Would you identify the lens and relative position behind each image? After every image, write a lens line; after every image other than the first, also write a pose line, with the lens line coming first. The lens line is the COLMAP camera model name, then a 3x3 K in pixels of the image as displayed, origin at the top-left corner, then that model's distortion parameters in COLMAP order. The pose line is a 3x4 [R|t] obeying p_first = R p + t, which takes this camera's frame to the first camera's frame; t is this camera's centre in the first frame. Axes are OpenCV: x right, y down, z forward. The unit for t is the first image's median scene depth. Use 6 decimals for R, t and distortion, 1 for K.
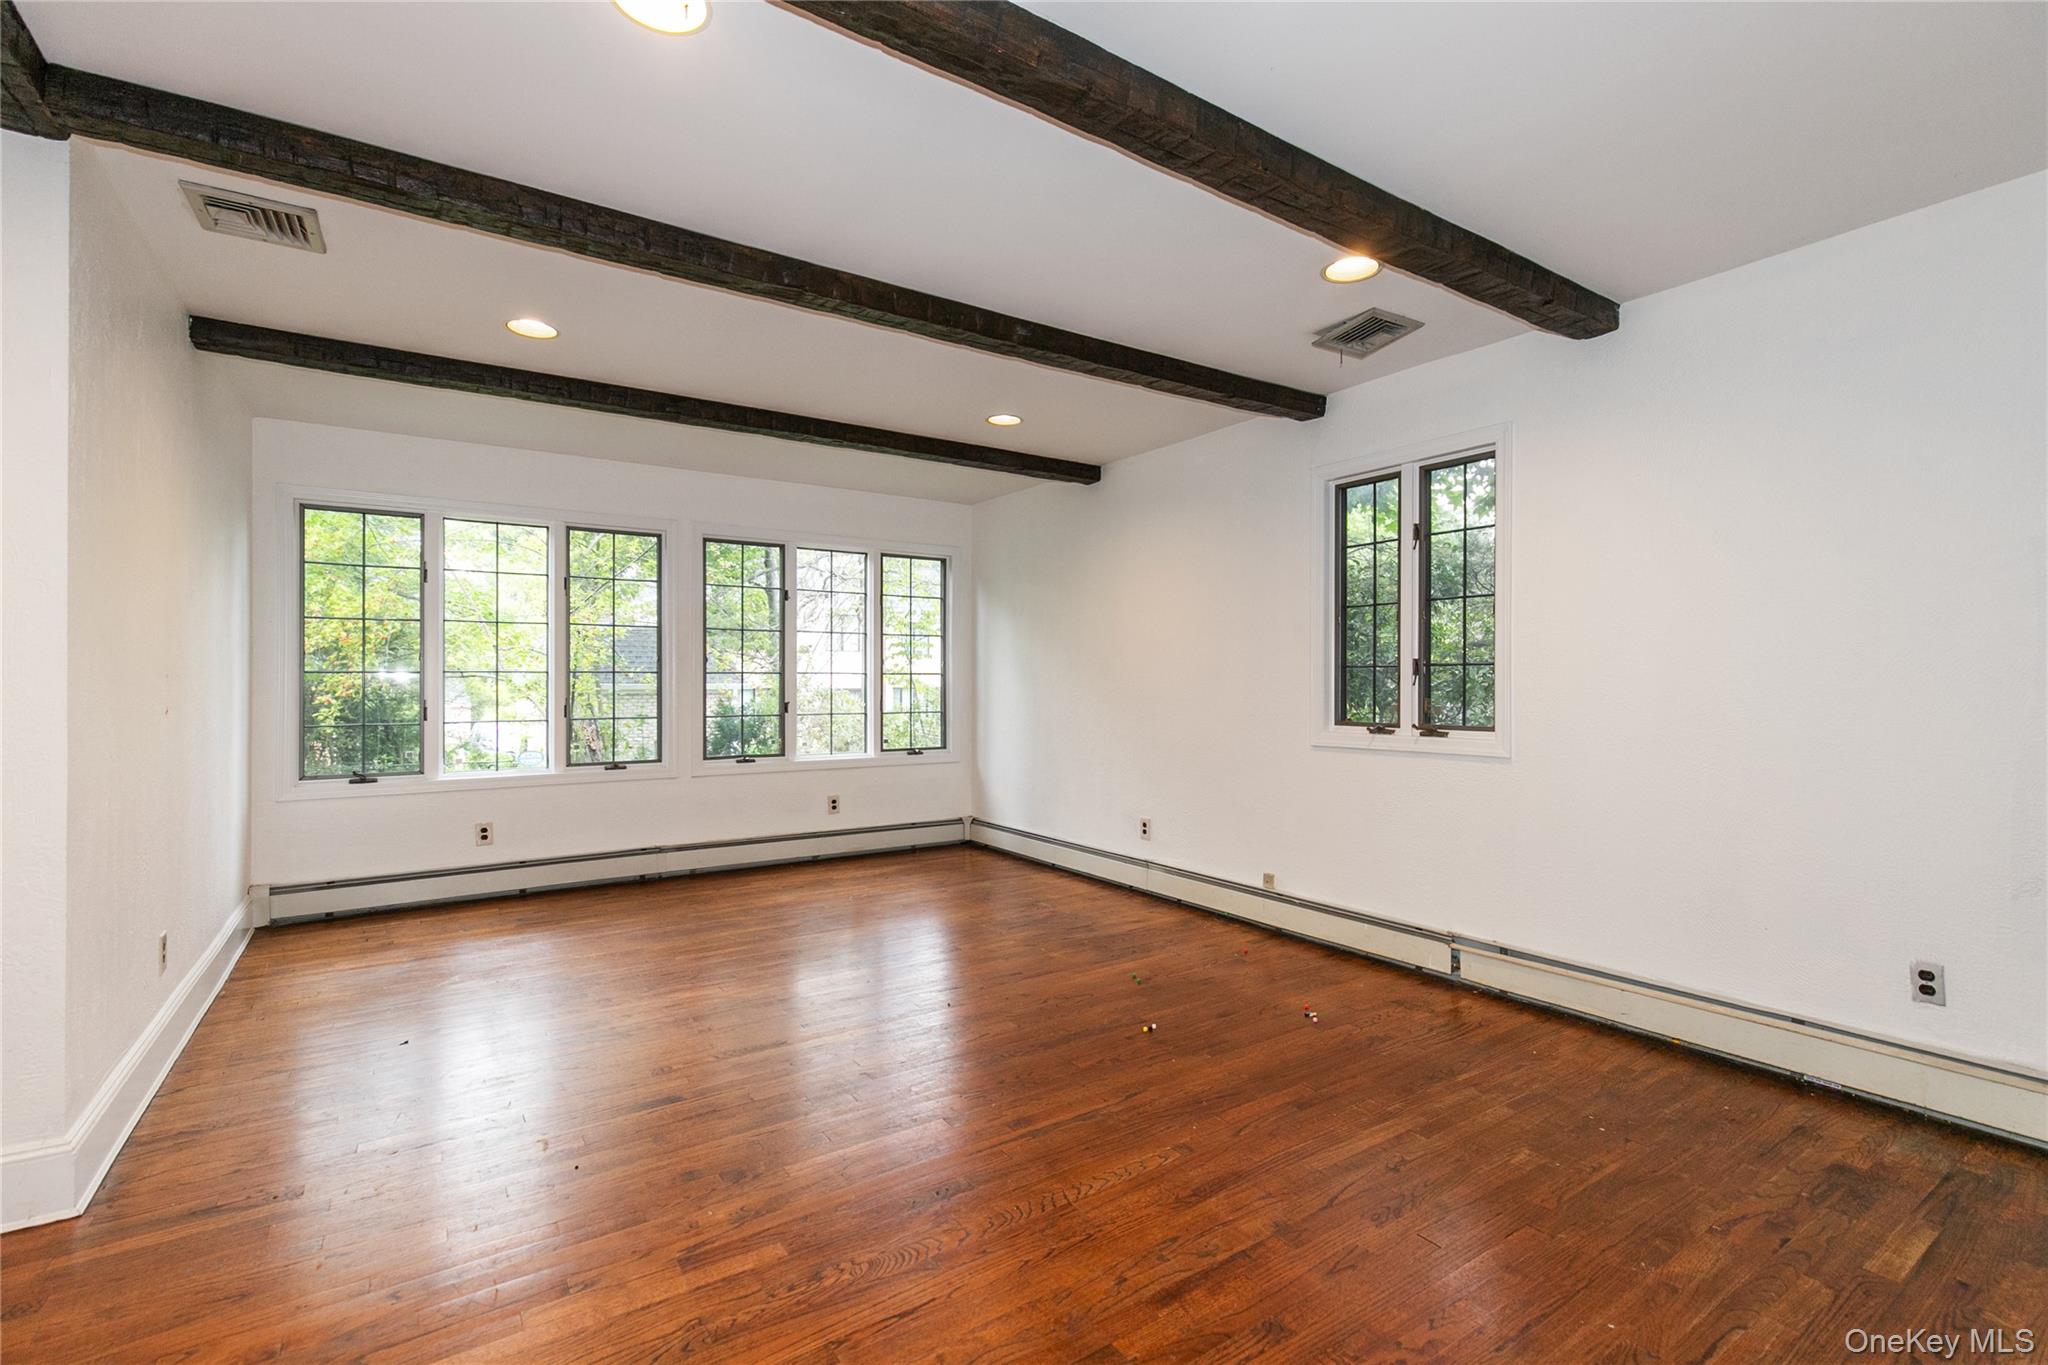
lens RADIAL K [[925.7, 0, 1027.4], [0, 925.7, 684.5], [0, 0, 1]] dist [0.007135, -0.001038]
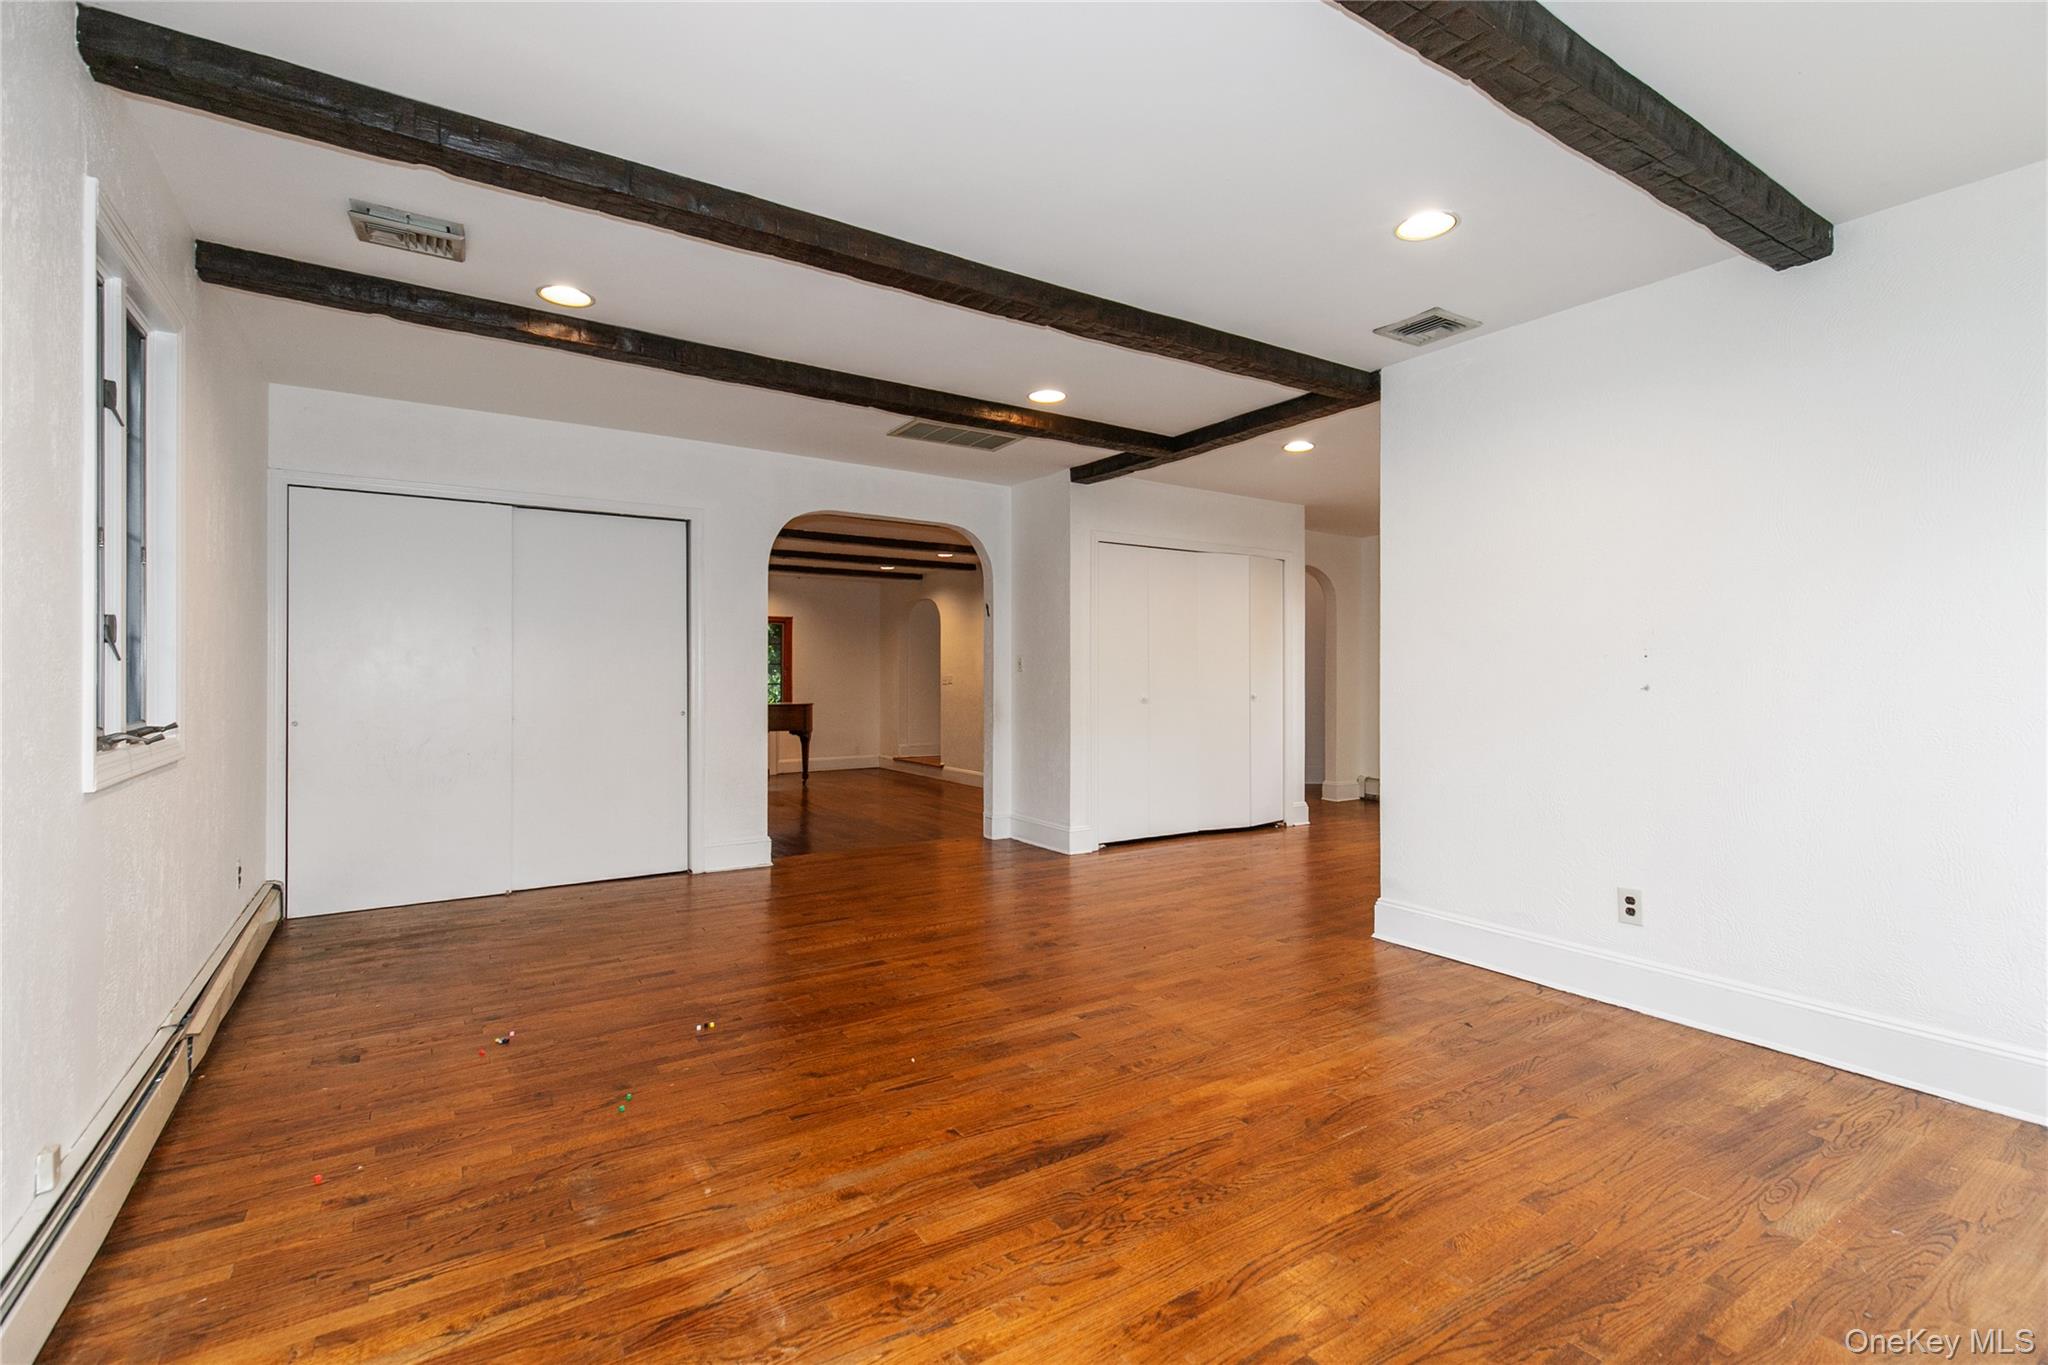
lens RADIAL K [[925.7, 0, 1045.8], [0, 925.7, 677.0], [0, 0, 1]] dist [0.007135, -0.001038]
pose [[-0.999967, 0.000187, -0.008093, -0.169949], [0.000193, 1.000000, -0.000690, 0.012830], [0.008093, -0.000692, -0.999967, 1.602412]]
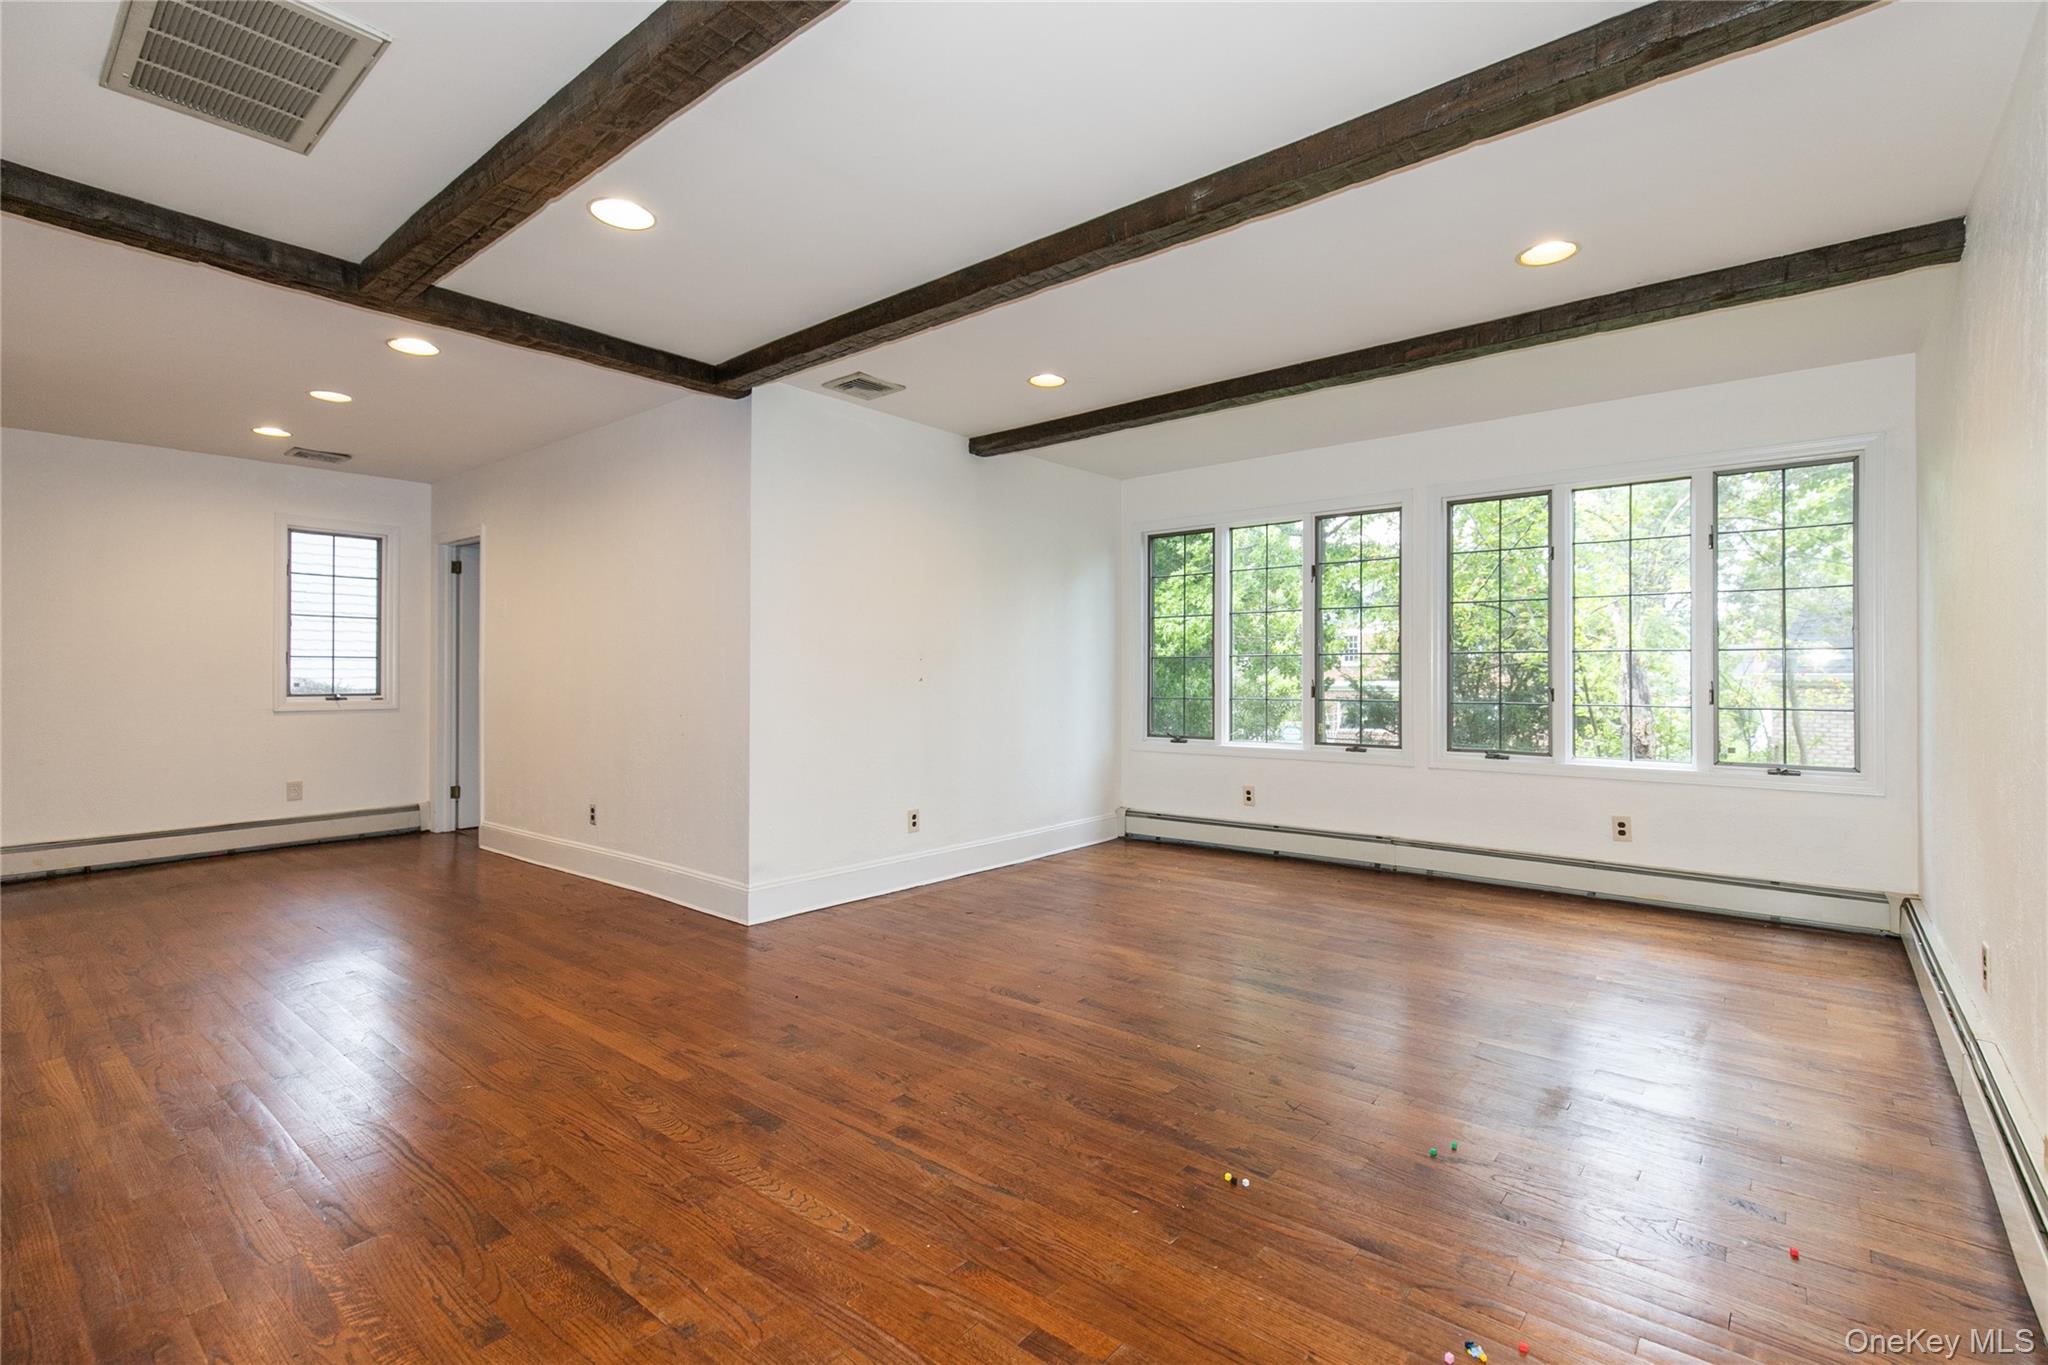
lens RADIAL K [[925.7, 0, 1043.0], [0, 925.7, 672.8], [0, 0, 1]] dist [0.007135, -0.001038]
pose [[0.292784, 0.000764, -0.956178, 0.588991], [-0.003282, 0.999995, -0.000207, 0.012090], [0.956173, 0.003199, 0.292784, 0.558081]]
